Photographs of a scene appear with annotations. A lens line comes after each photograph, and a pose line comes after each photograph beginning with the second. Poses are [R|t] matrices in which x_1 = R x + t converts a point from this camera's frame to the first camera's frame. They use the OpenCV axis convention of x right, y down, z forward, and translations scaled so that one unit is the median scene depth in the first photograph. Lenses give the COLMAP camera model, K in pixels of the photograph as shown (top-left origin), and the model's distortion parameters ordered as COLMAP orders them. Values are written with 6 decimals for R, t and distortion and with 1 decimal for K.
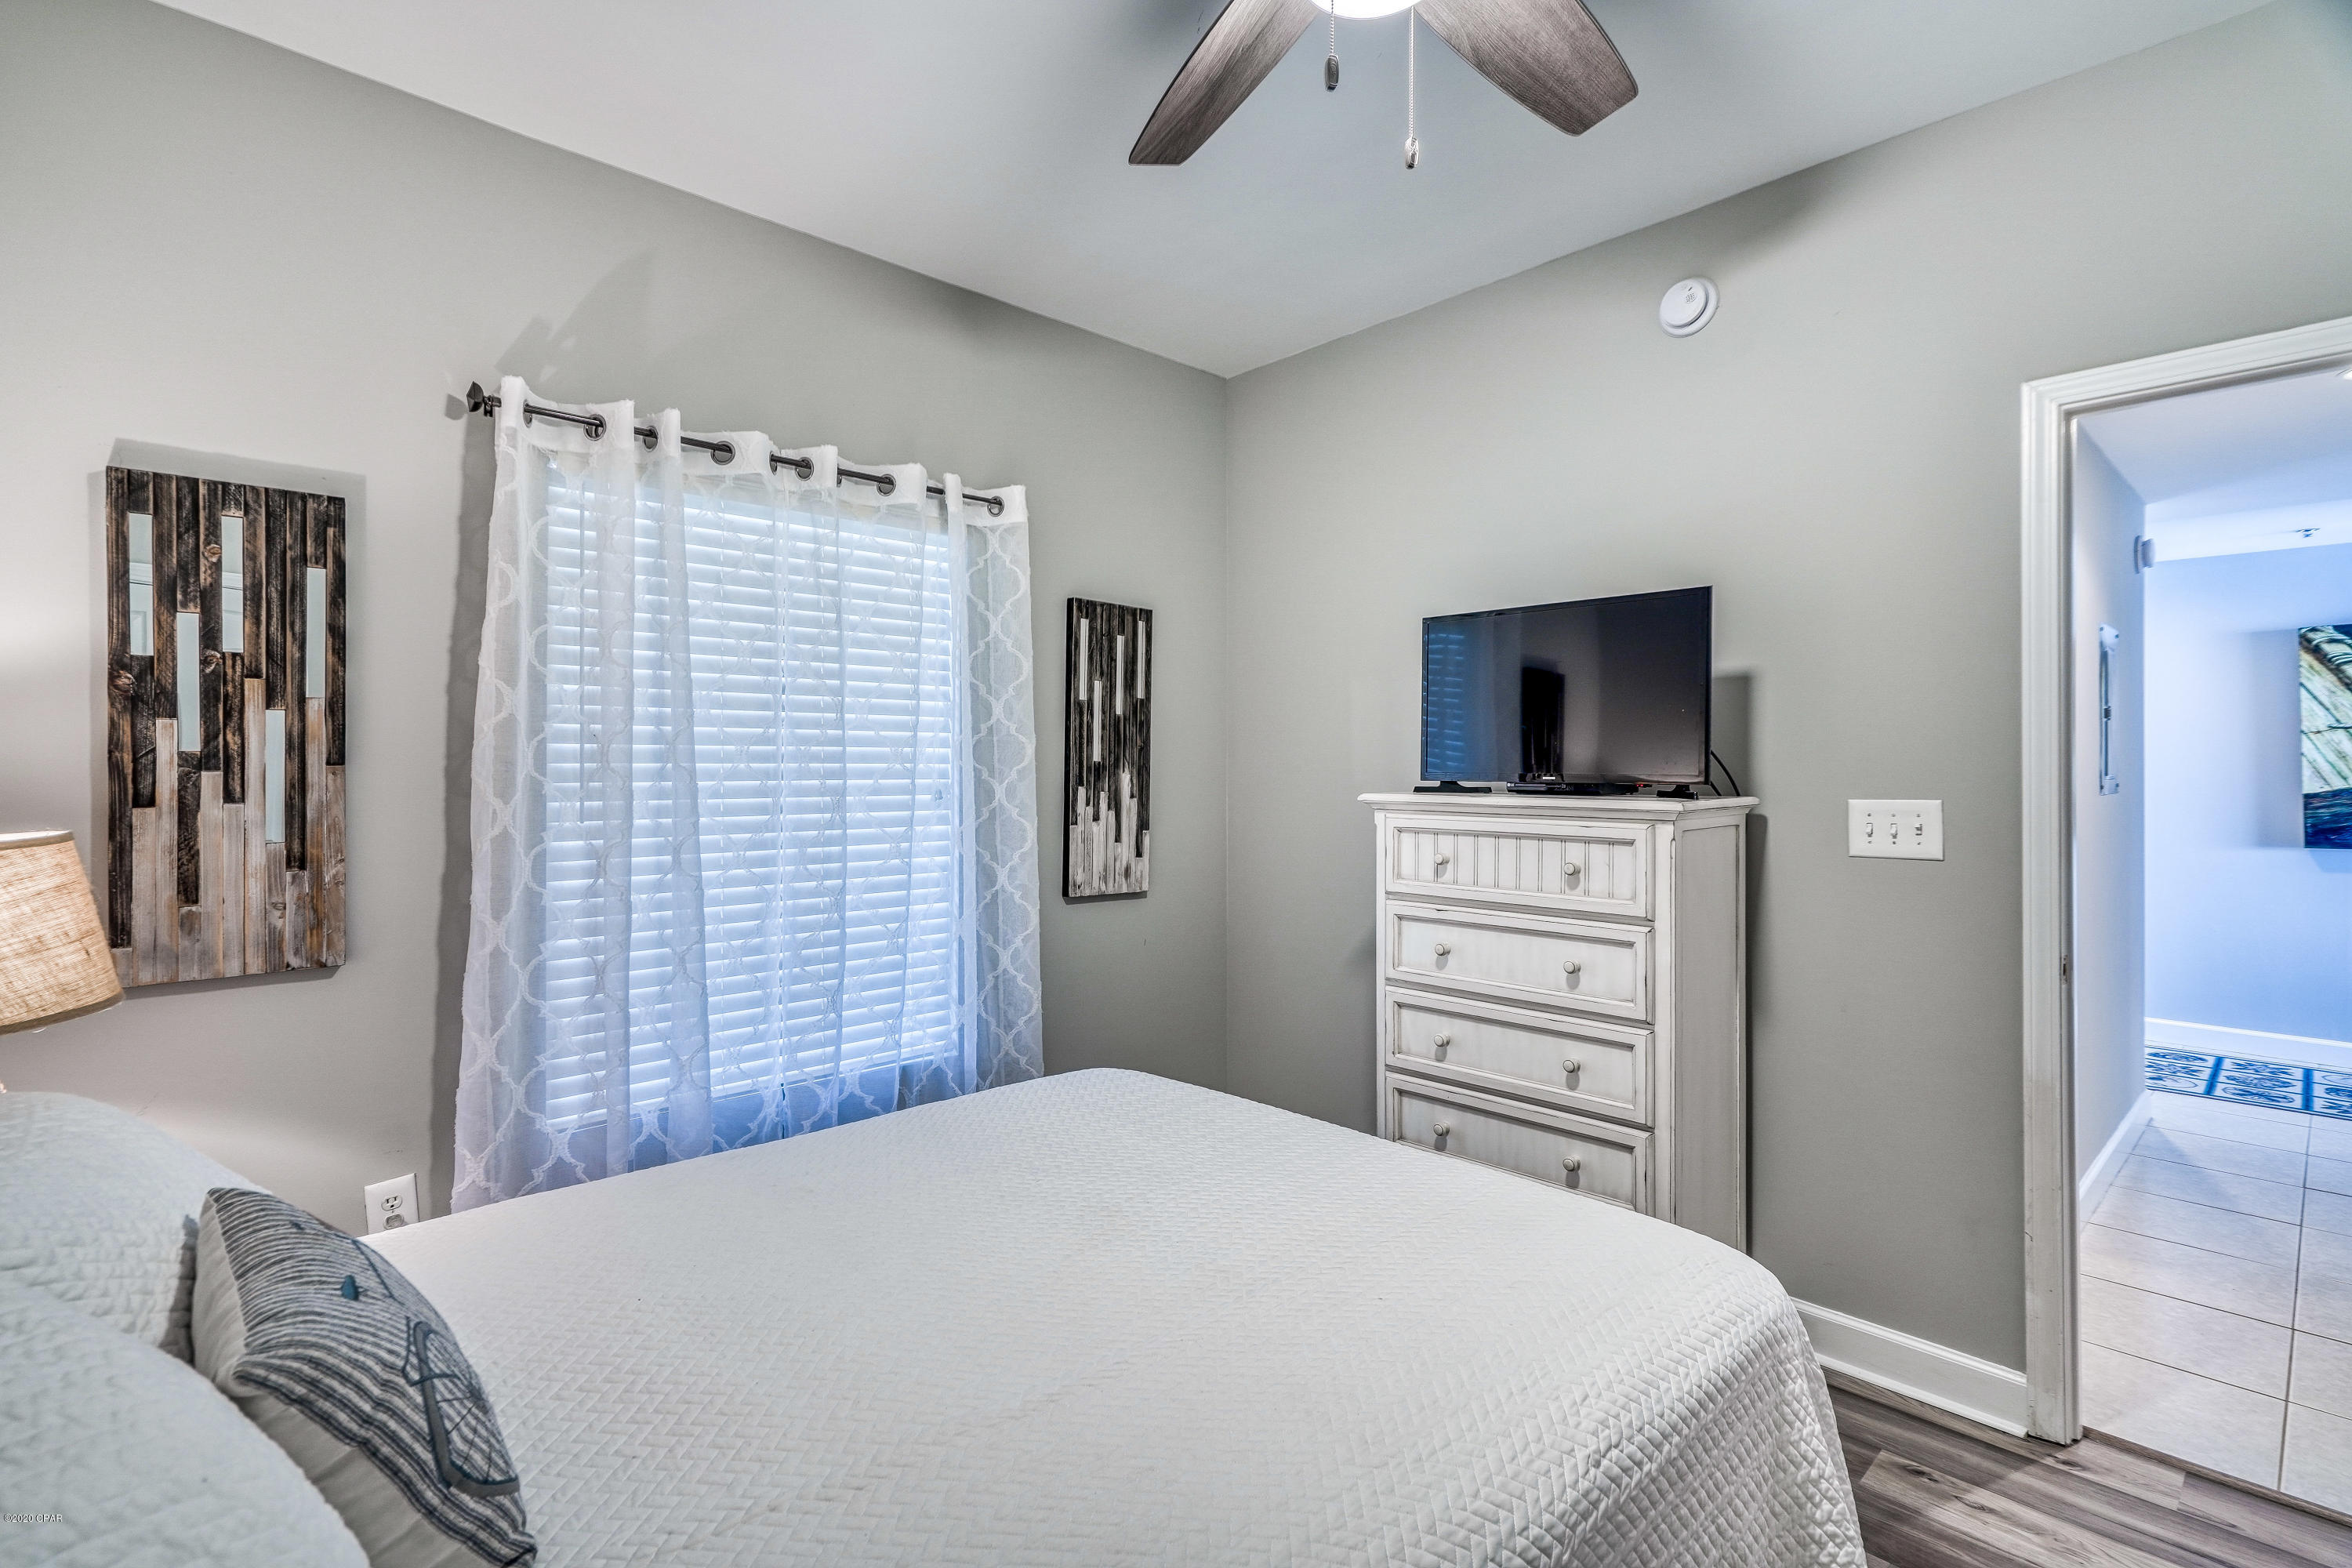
lens RADIAL K [[1117.6, 0, 1157.7], [0, 1117.6, 780.3], [0, 0, 1]] dist [0.004068, 0.000520]
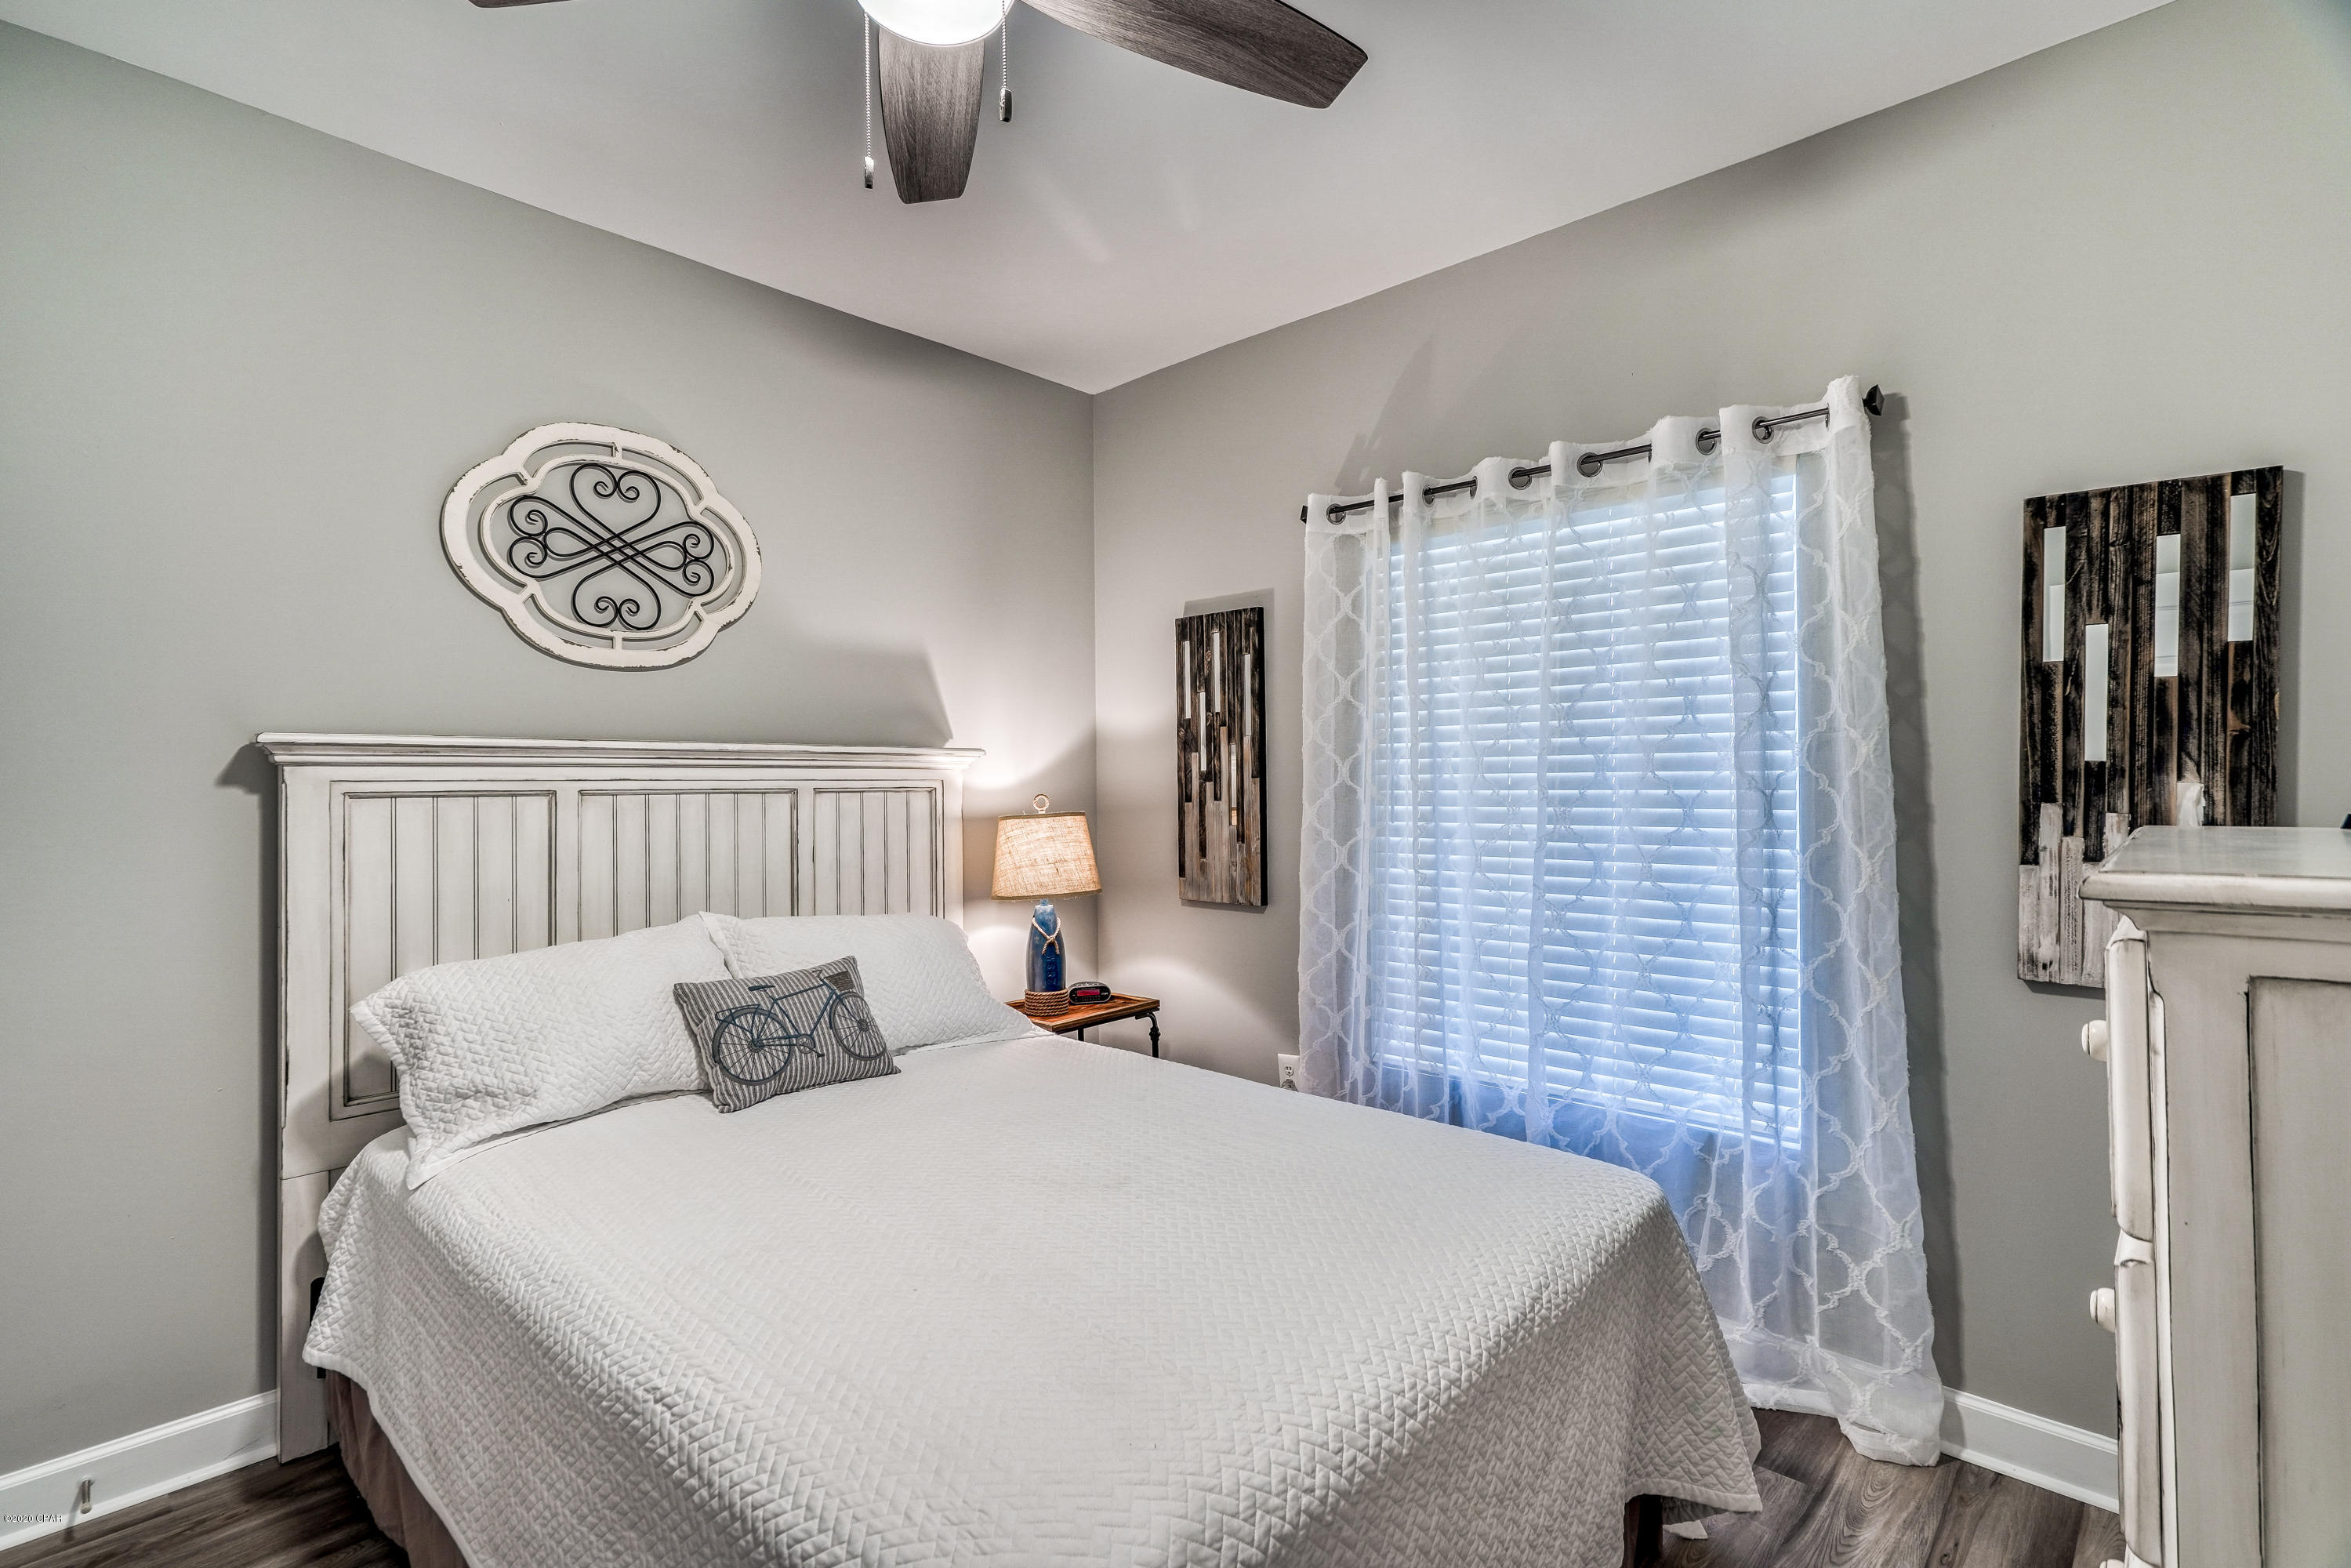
lens RADIAL K [[1117.1, 0, 1157.2], [0, 1117.1, 780.3], [0, 0, 1]] dist [0.004068, 0.000520]
pose [[0.067784, 0.000056, -0.997700, 0.725901], [-0.001581, 0.999999, -0.000052, -0.008701], [0.997699, 0.001581, 0.067784, 0.669954]]
